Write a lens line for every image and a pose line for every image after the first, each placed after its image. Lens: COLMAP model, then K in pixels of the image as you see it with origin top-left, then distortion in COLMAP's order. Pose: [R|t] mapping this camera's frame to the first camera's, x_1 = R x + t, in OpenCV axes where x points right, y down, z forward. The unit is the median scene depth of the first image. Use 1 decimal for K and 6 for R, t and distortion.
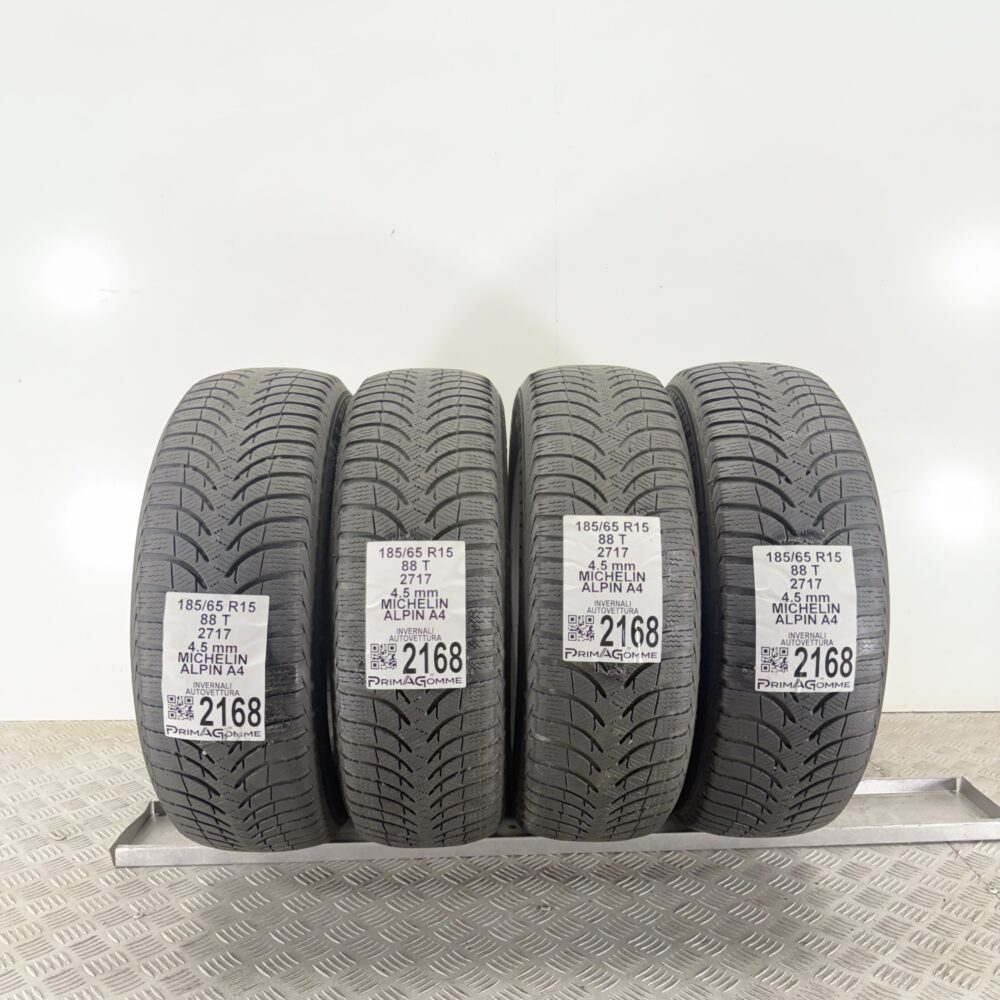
lens RADIAL K [[934.9, 0, 504.3], [0, 934.9, 505.6], [0, 0, 1]] dist [0.075067, 0.000000]
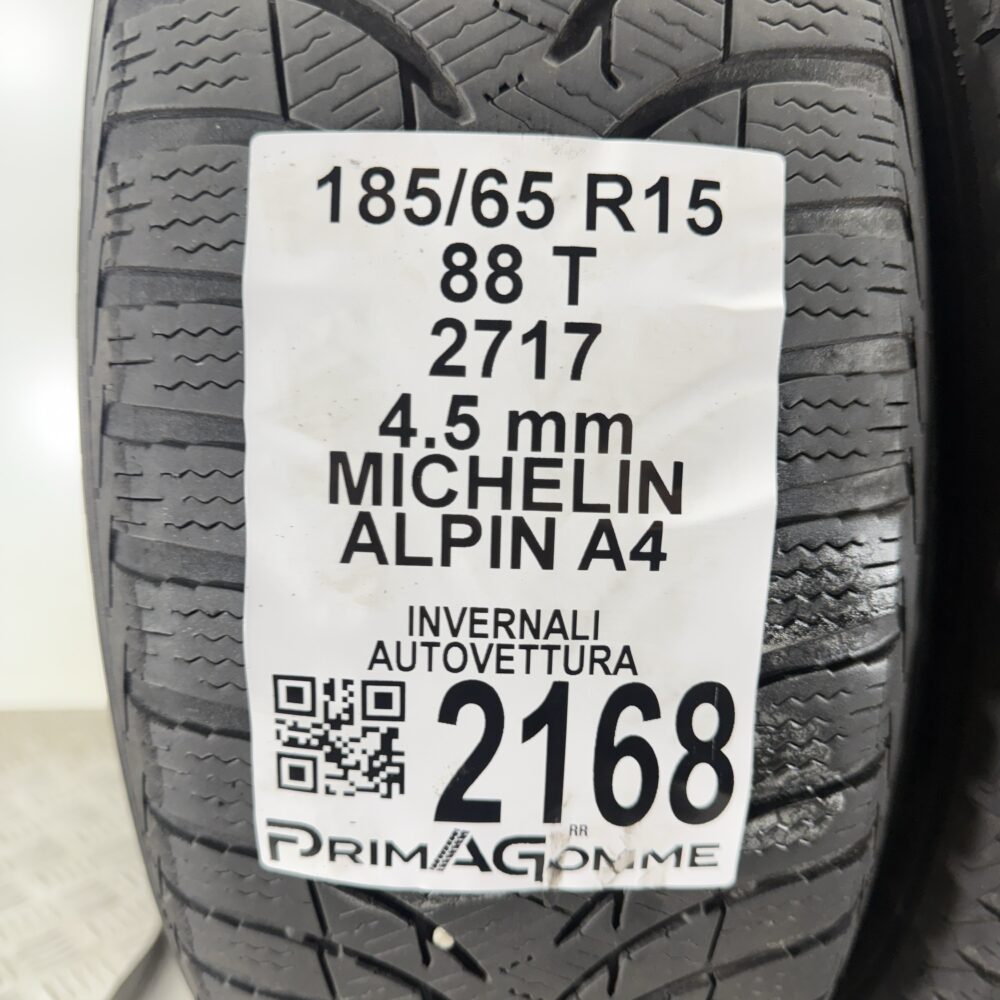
lens RADIAL K [[934.9, 0, 502.2], [0, 934.9, 495.9], [0, 0, 1]] dist [0.075067, 0.000000]
pose [[0.999811, -0.018015, -0.007304, -0.301298], [0.018315, 0.998897, 0.043239, 0.152613], [0.006517, -0.043365, 0.999038, 0.792852]]
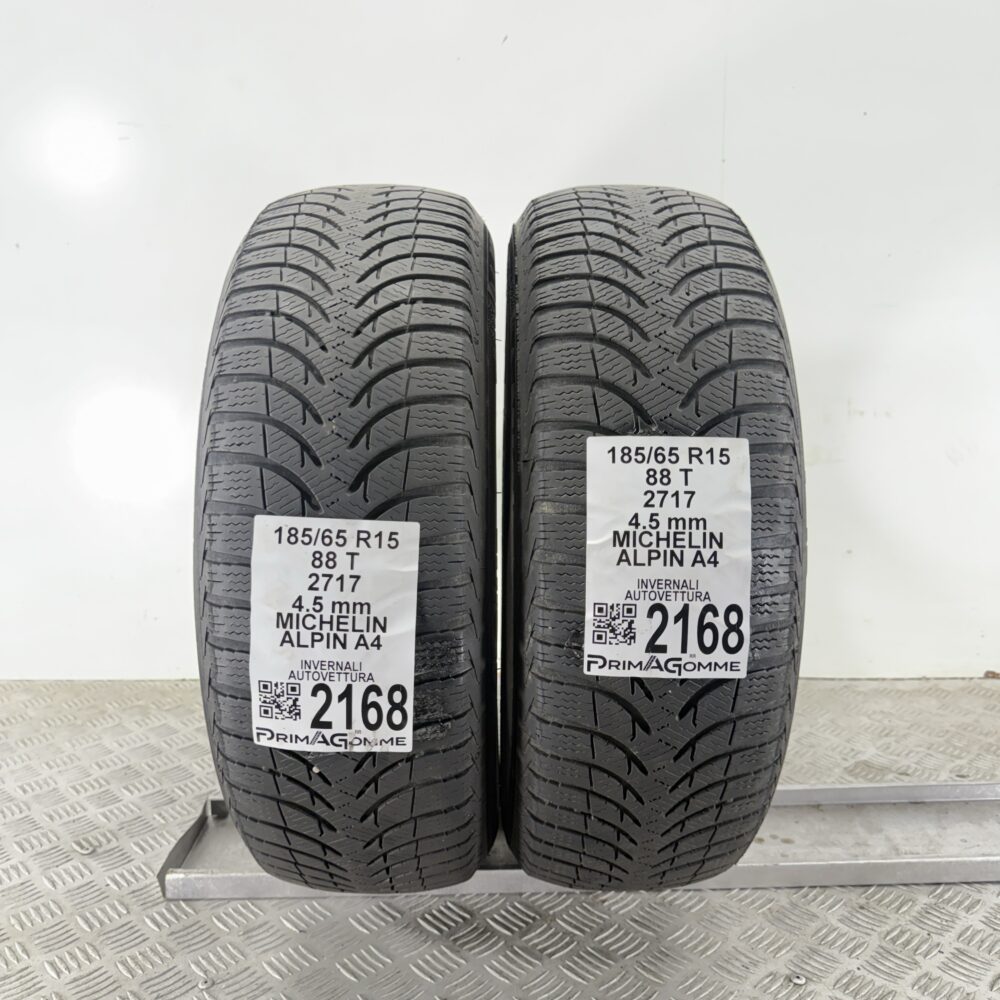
lens RADIAL K [[934.9, 0, 499.3], [0, 934.9, 500.3], [0, 0, 1]] dist [0.075067, 0.000000]
pose [[0.999950, 0.001044, -0.009895, -0.189308], [-0.000405, 0.997929, 0.064324, 0.041971], [0.009942, -0.064317, 0.997880, 0.387322]]
